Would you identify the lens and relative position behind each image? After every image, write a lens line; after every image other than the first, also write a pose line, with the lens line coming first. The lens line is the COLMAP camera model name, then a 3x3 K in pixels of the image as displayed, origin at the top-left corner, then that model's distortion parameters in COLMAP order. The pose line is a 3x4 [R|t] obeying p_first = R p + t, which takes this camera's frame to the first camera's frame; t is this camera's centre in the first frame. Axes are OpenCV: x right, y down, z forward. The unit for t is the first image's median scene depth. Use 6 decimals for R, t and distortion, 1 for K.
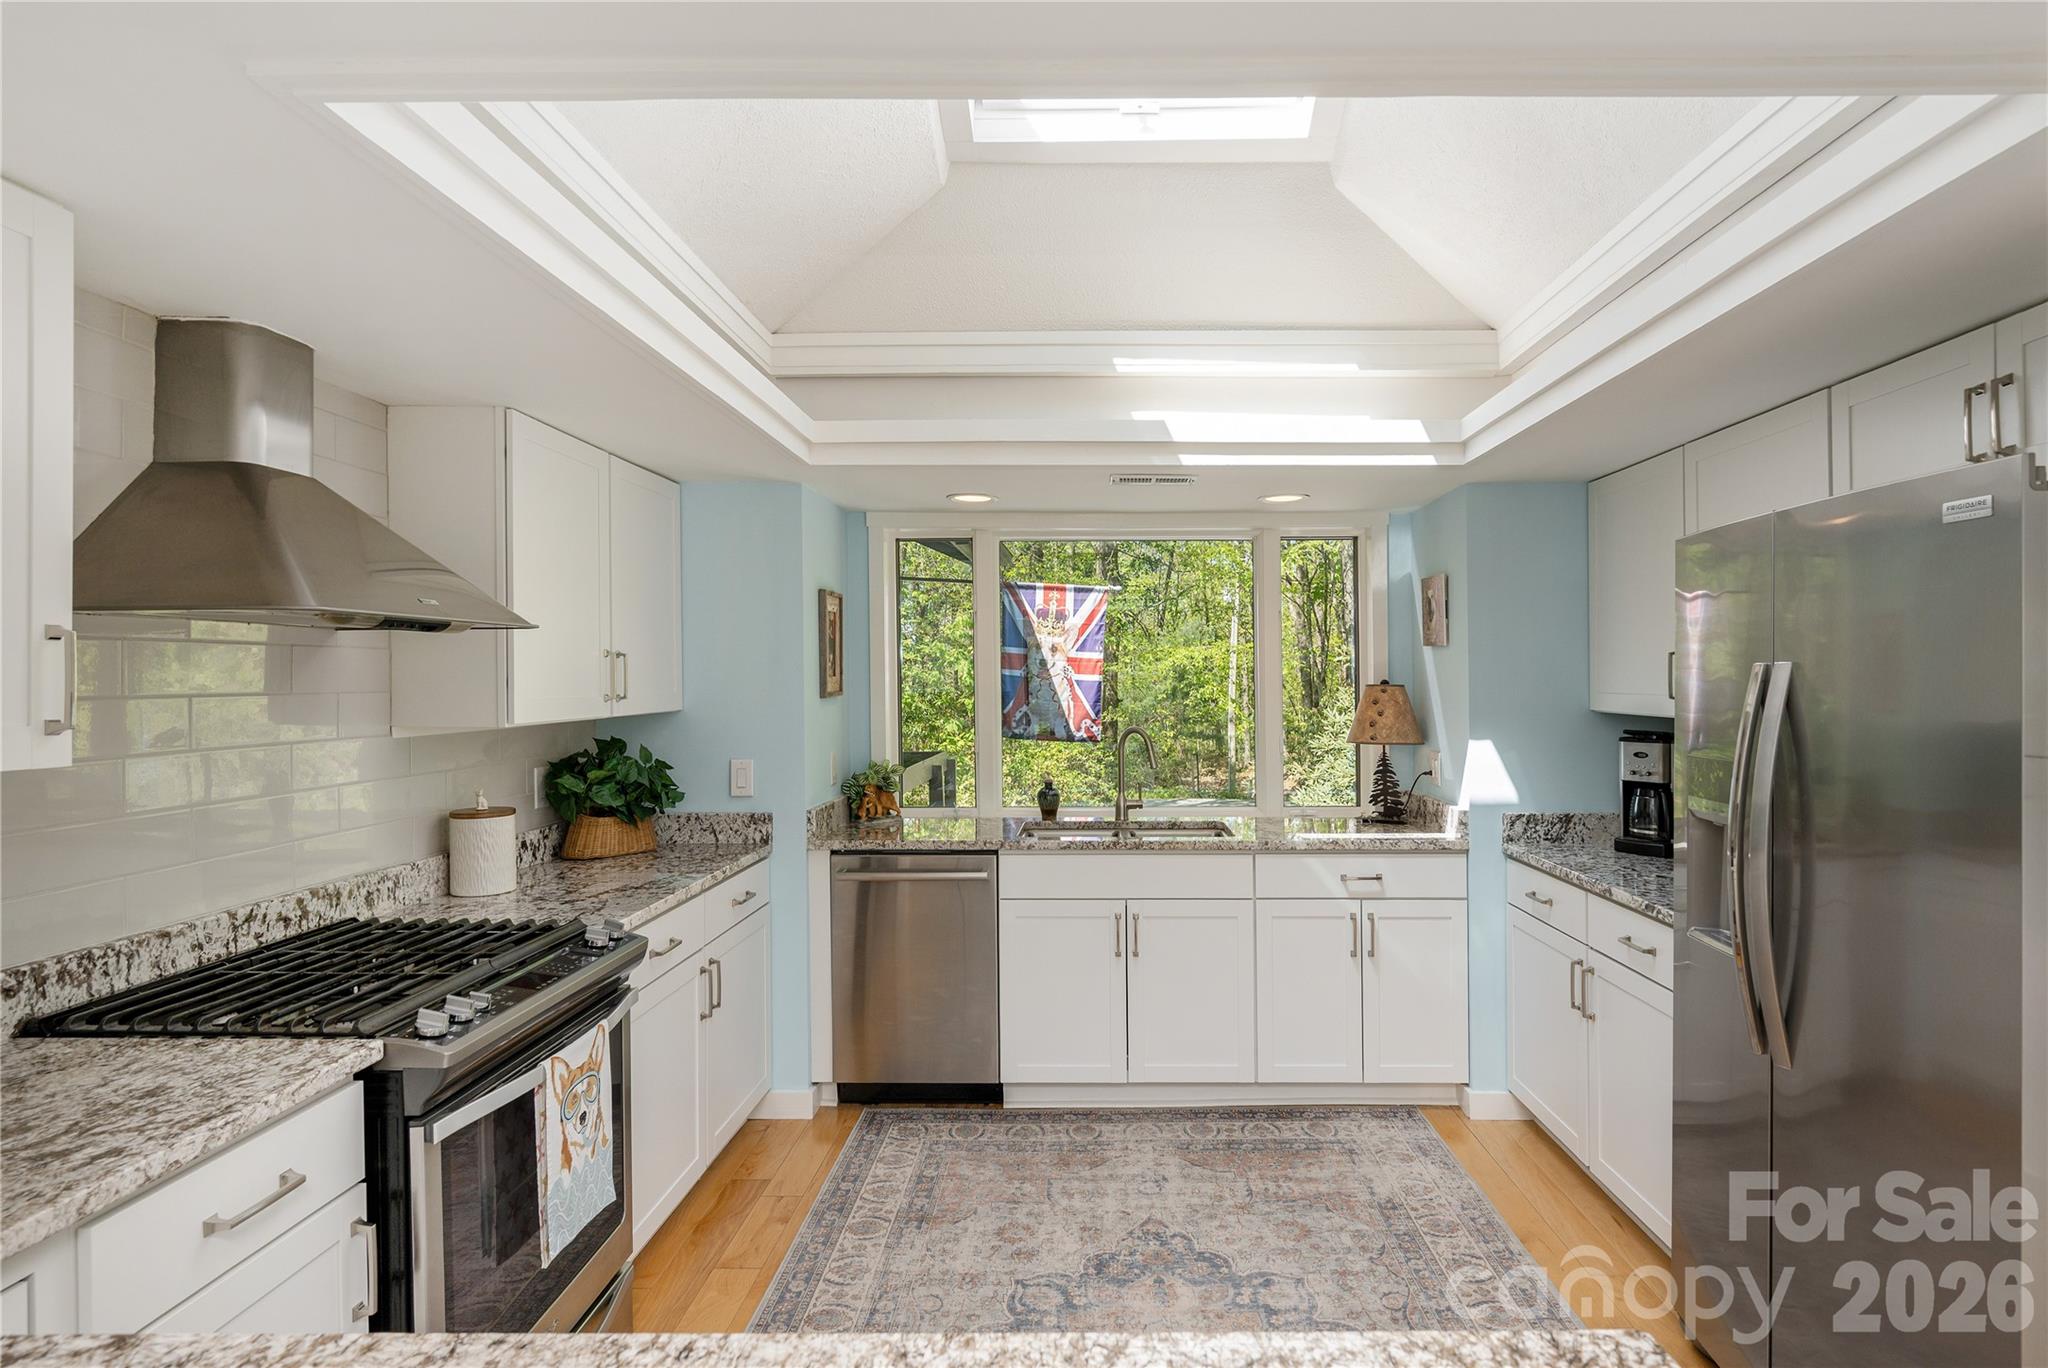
lens RADIAL K [[1030.7, 0, 1028.9], [0, 1030.7, 684.7], [0, 0, 1]] dist [-0.010127, 0.000196]
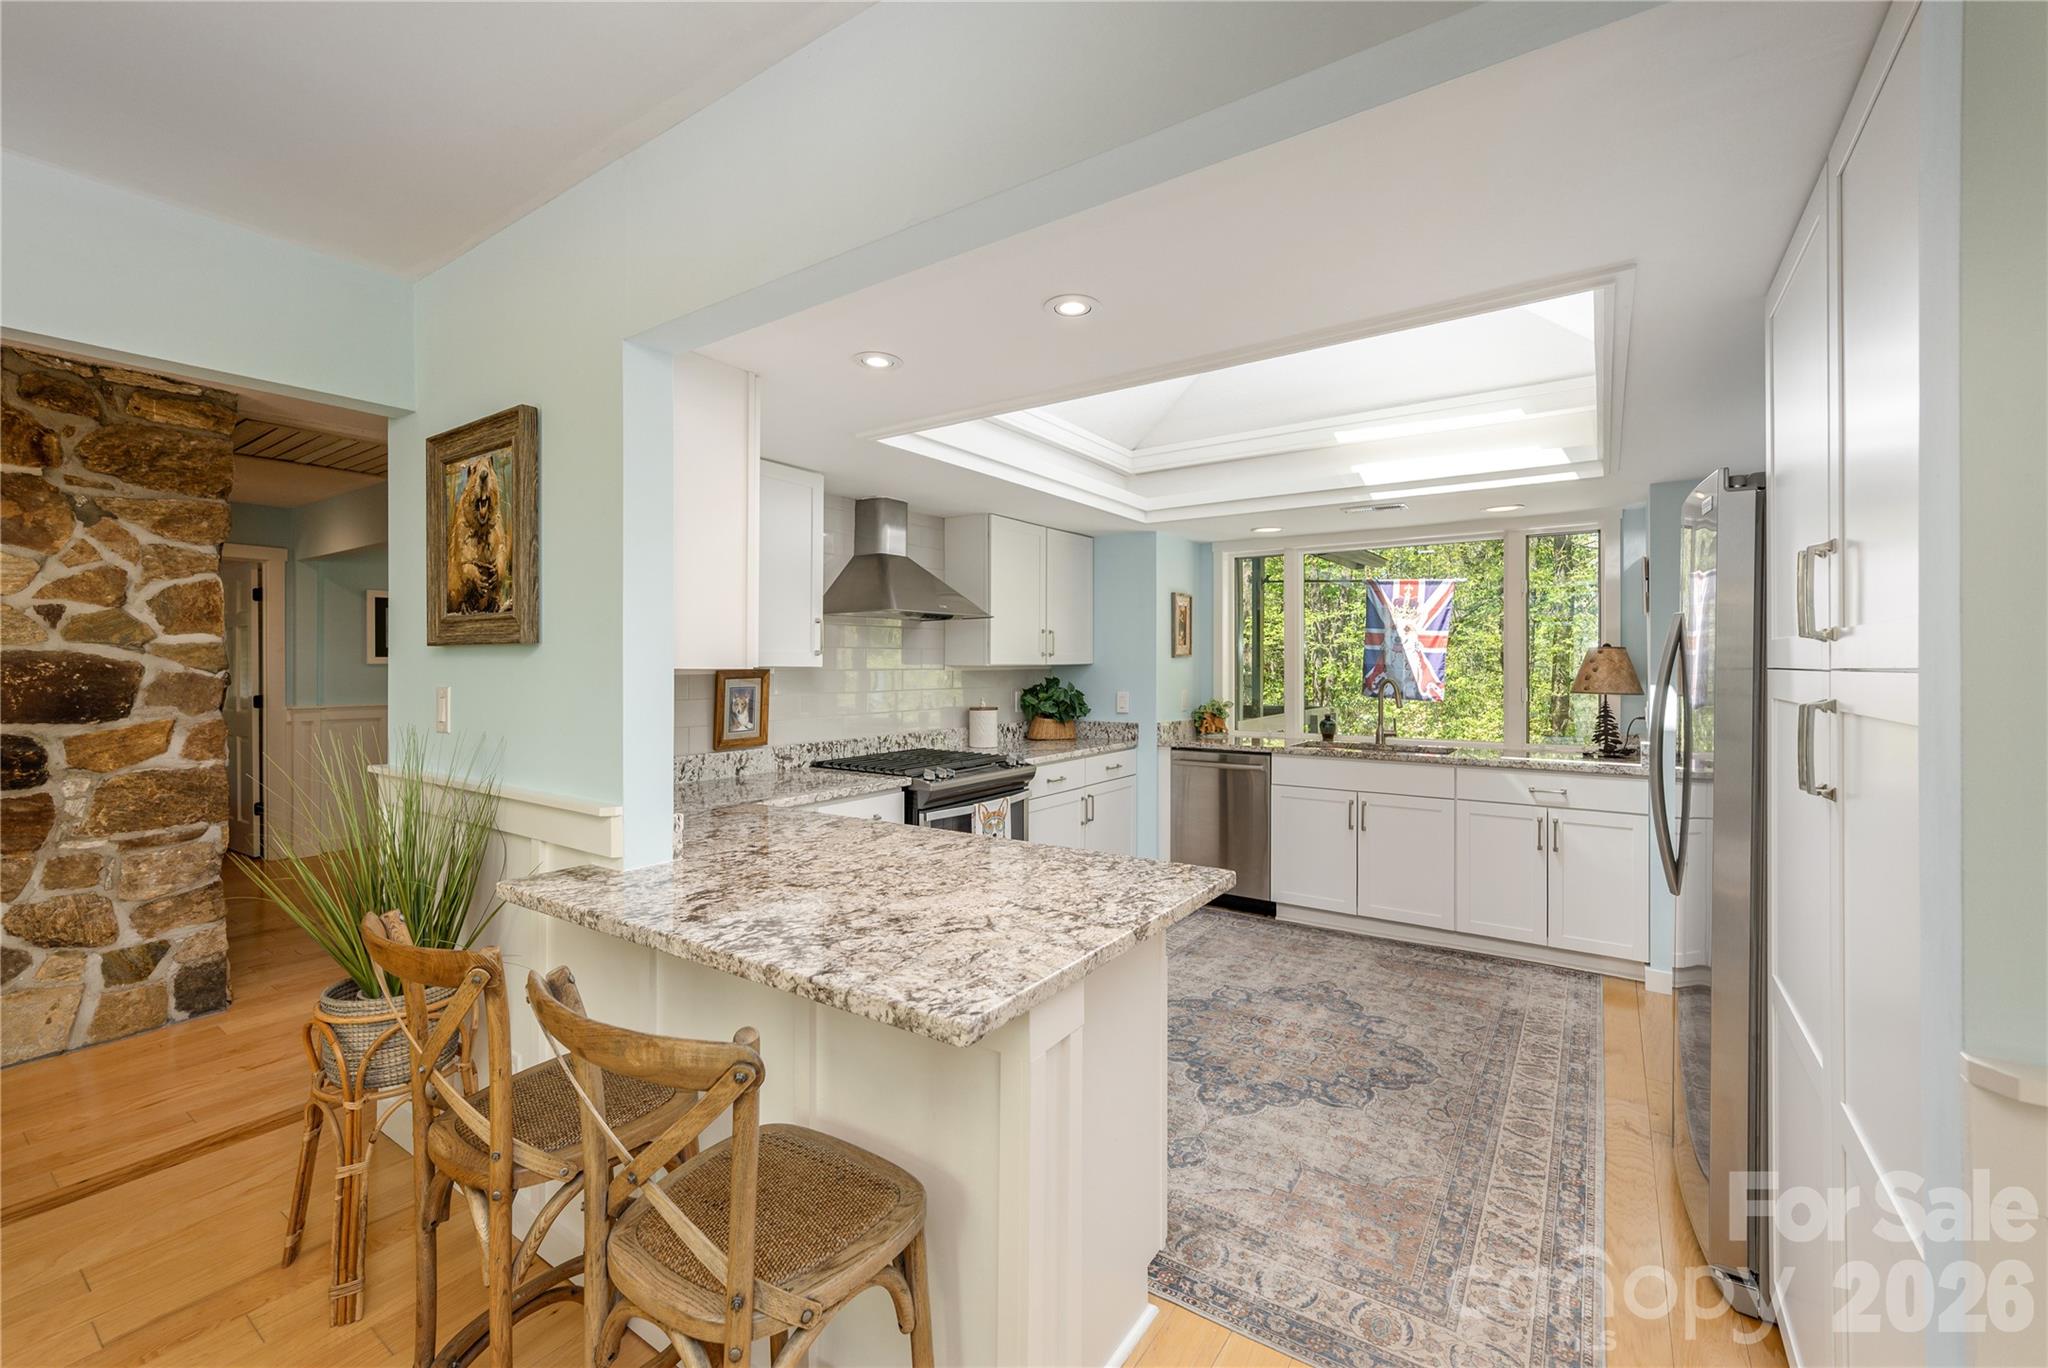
lens RADIAL K [[886.2, 0, 1021.5], [0, 886.2, 667.3], [0, 0, 1]] dist [0.000423, -0.000208]
pose [[0.825988, 0.001072, -0.563686, 0.440967], [-0.006692, 0.999946, -0.007904, 0.045214], [0.563647, 0.010301, 0.825951, -0.353249]]
